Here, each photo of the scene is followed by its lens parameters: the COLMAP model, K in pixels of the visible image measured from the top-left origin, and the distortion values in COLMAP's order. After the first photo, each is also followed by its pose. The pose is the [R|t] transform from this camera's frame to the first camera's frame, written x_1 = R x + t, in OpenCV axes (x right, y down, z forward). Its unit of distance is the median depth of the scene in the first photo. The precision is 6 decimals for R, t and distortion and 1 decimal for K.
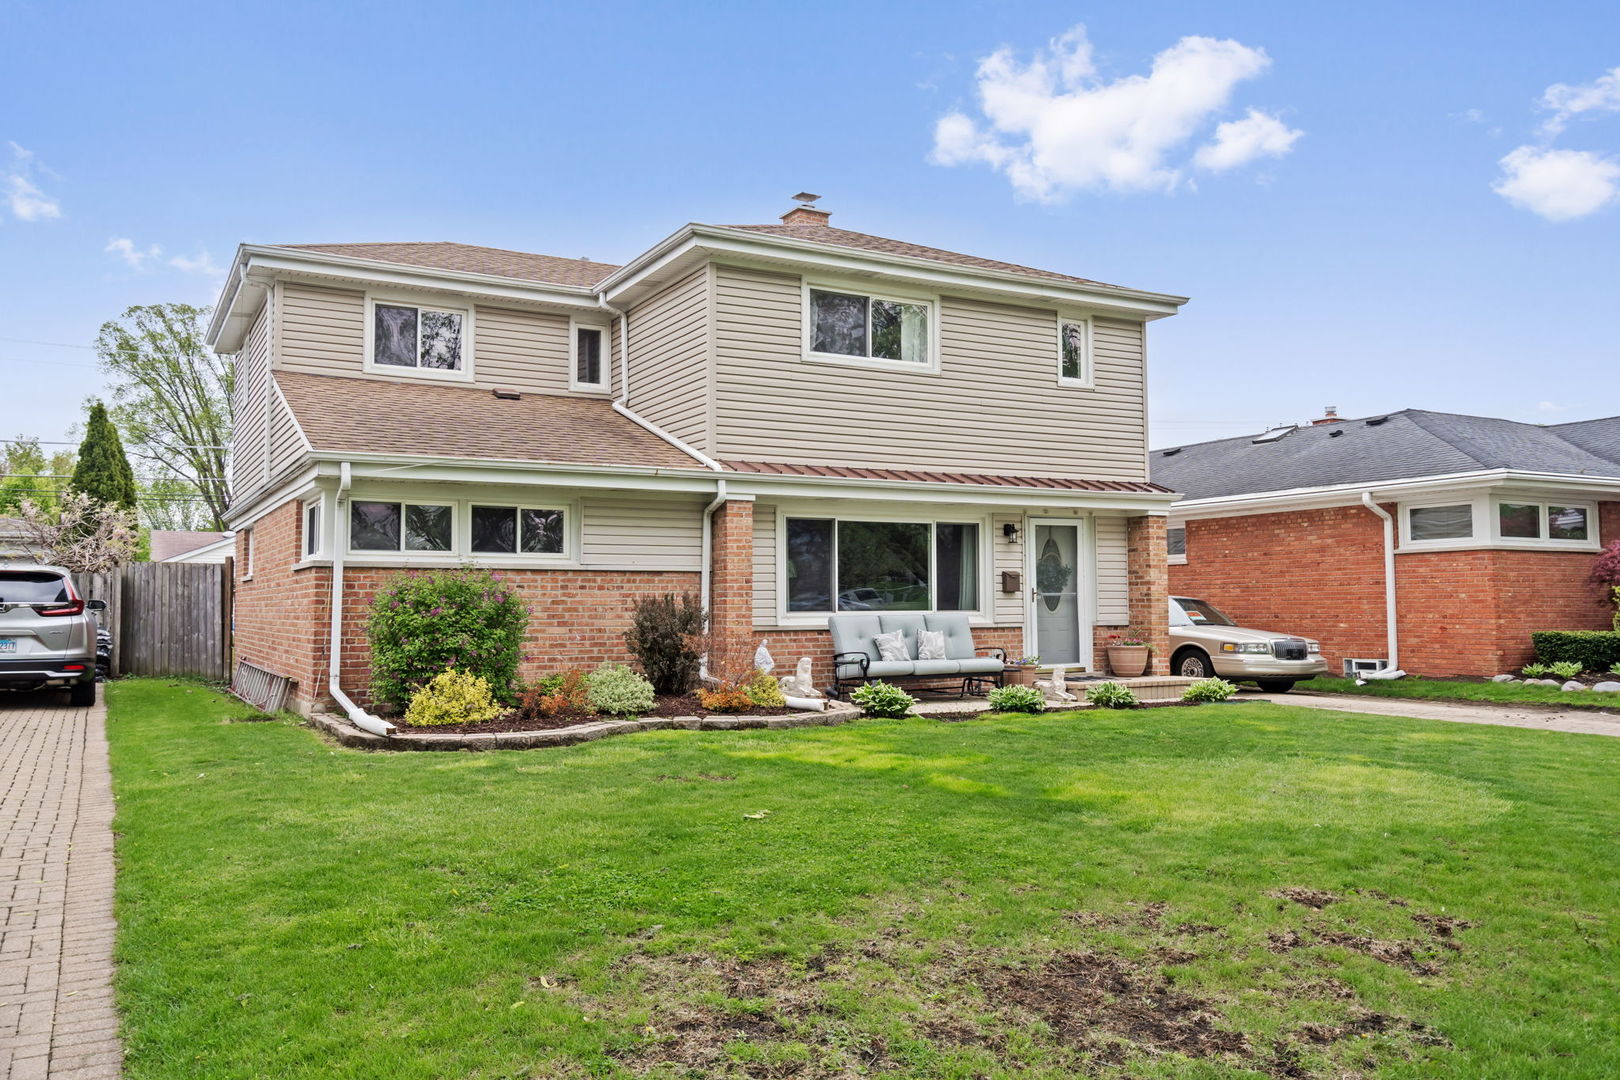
lens RADIAL K [[1268.8, 0, 808.7], [0, 1268.8, 532.1], [0, 0, 1]] dist [0.015293, 0.001992]
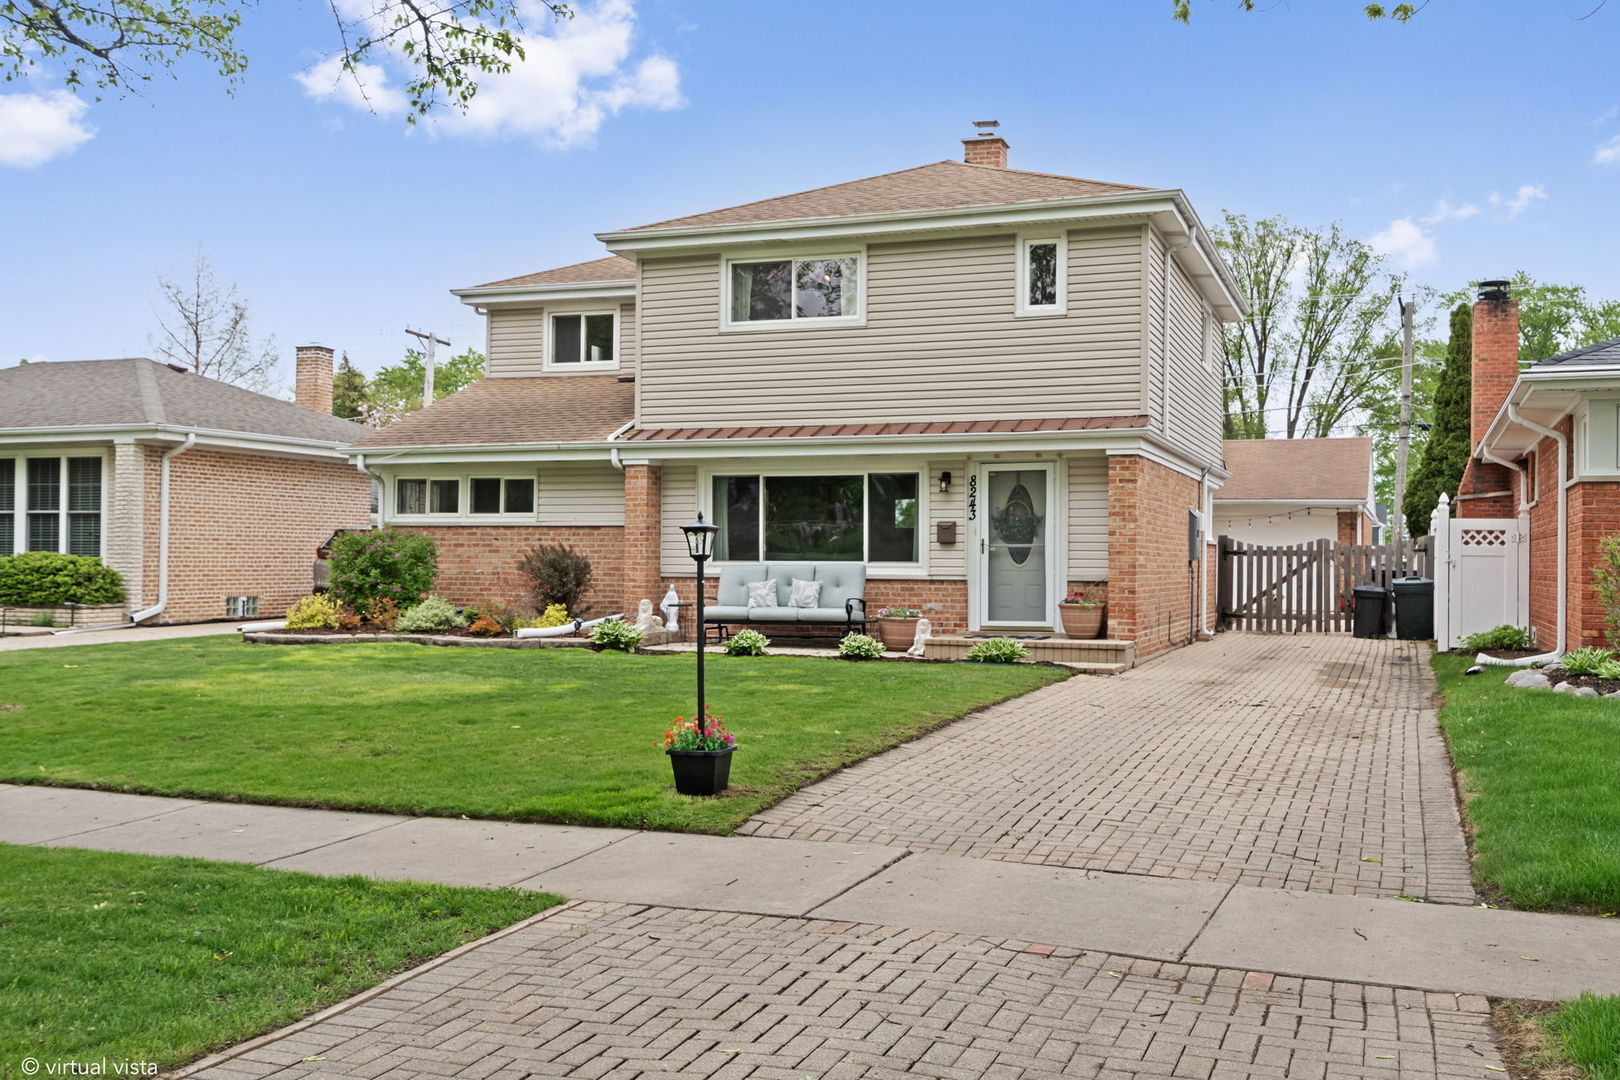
lens RADIAL K [[1586.6, 0, 809.5], [0, 1586.6, 546.6], [0, 0, 1]] dist [-0.013765, 0.000000]
pose [[0.651772, 0.002637, -0.758410, 1.032913], [0.035420, 0.998797, 0.033913, 0.005736], [0.757587, -0.048967, 0.650894, 0.149735]]
